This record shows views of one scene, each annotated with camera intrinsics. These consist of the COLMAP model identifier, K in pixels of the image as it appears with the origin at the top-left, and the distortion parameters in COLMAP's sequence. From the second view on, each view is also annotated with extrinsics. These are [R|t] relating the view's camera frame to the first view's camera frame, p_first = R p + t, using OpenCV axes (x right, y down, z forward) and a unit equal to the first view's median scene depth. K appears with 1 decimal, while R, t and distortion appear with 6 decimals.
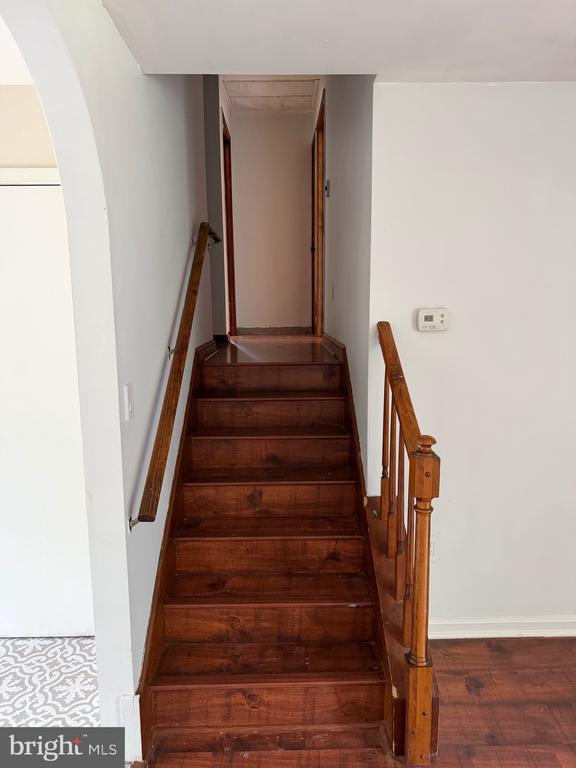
lens RADIAL K [[537.2, 0, 286.2], [0, 537.2, 379.6], [0, 0, 1]] dist [0.049806, -0.060280]
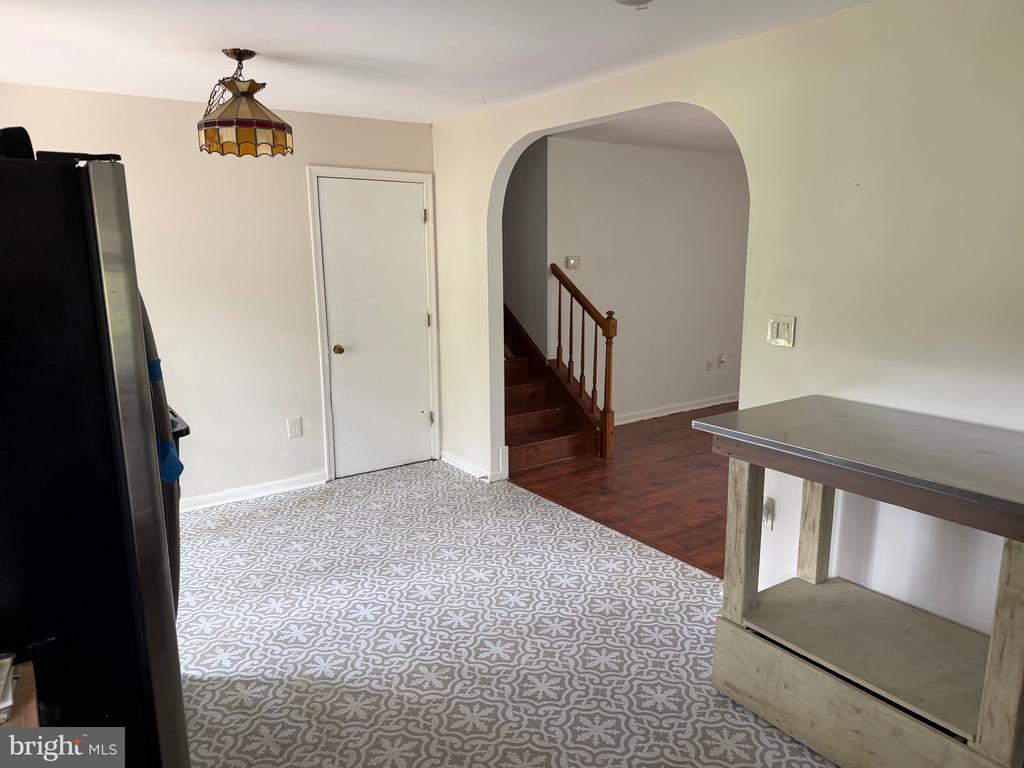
lens RADIAL K [[716.2, 0, 513.5], [0, 716.2, 388.4], [0, 0, 1]] dist [0.049806, -0.060280]
pose [[0.826458, -0.110891, 0.551969, -1.593290], [0.079124, 0.993557, 0.081135, 0.129895], [-0.557410, -0.023380, 0.829908, -1.181156]]
